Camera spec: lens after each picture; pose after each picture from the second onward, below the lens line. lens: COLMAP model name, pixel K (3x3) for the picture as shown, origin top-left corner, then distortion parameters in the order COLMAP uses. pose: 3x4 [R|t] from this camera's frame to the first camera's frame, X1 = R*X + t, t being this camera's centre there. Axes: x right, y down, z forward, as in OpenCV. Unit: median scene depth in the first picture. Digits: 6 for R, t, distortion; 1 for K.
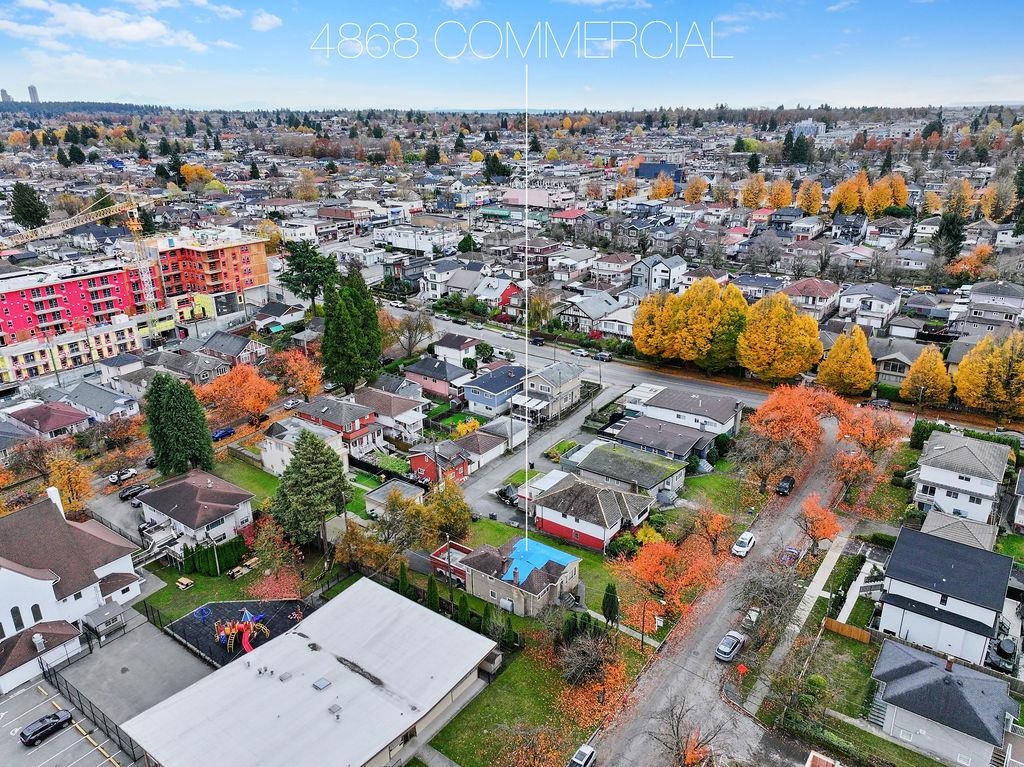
lens RADIAL K [[700.7, 0, 514.4], [0, 700.7, 386.4], [0, 0, 1]] dist [0.004625, 0.012720]
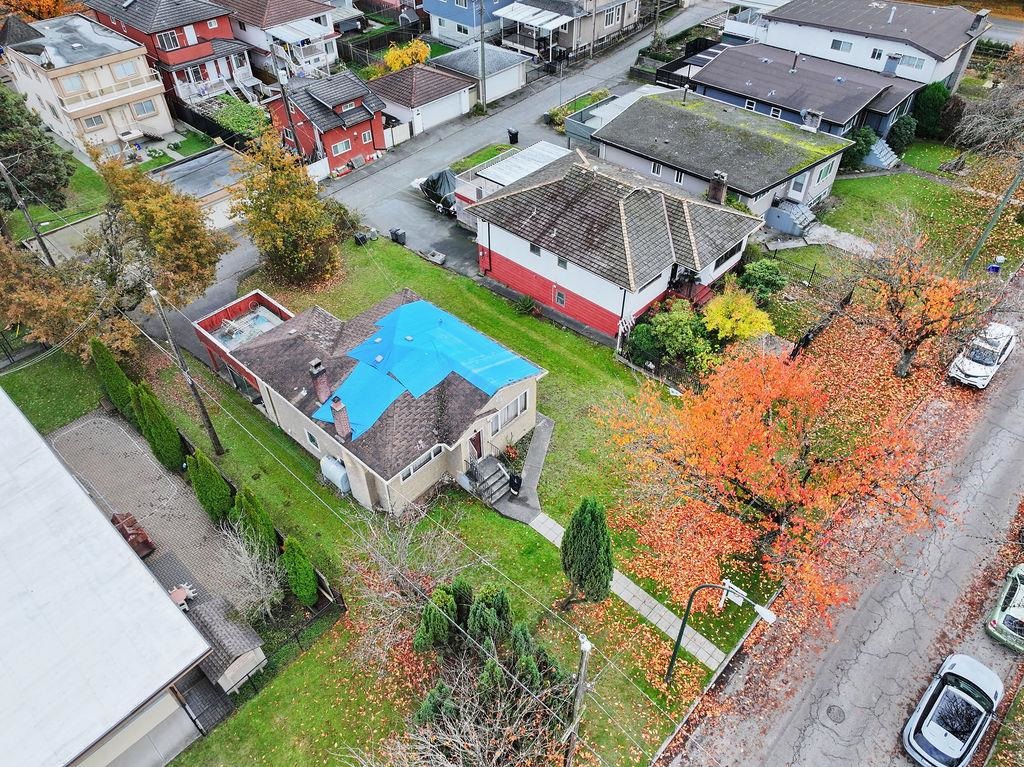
lens RADIAL K [[700.7, 0, 509.9], [0, 700.7, 389.1], [0, 0, 1]] dist [0.004625, 0.012720]
pose [[0.993117, 0.085229, -0.080344, 0.088569], [-0.045831, 0.914016, 0.403082, 0.086103], [0.107790, -0.396625, 0.911630, 0.537019]]
